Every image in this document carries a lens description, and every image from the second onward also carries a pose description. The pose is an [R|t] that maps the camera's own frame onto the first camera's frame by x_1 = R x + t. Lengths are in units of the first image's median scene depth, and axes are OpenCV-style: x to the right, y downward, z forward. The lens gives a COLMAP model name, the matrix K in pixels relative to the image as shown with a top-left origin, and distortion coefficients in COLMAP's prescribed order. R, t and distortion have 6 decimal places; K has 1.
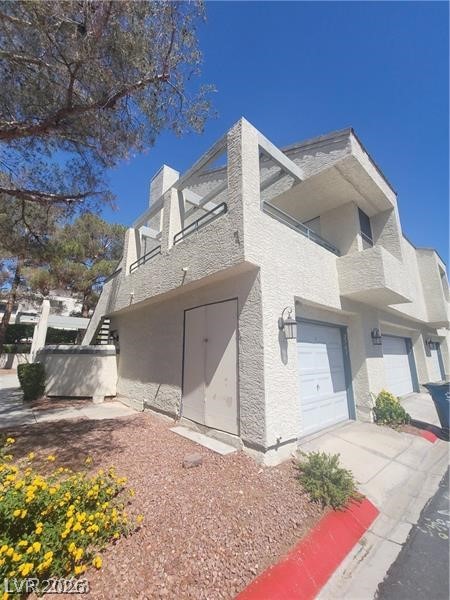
lens RADIAL K [[244.9, 0, 222.3], [0, 244.9, 297.3], [0, 0, 1]] dist [-0.006131, 0.000370]
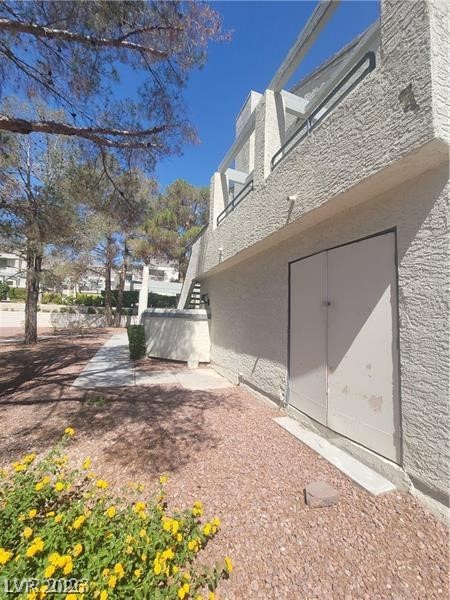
lens RADIAL K [[244.9, 0, 224.8], [0, 244.9, 300.2], [0, 0, 1]] dist [-0.006131, 0.000370]
pose [[0.939908, 0.006420, -0.341366, -0.089193], [0.043420, 0.989458, 0.138158, 0.055941], [0.338654, -0.144678, 0.929721, 0.261693]]
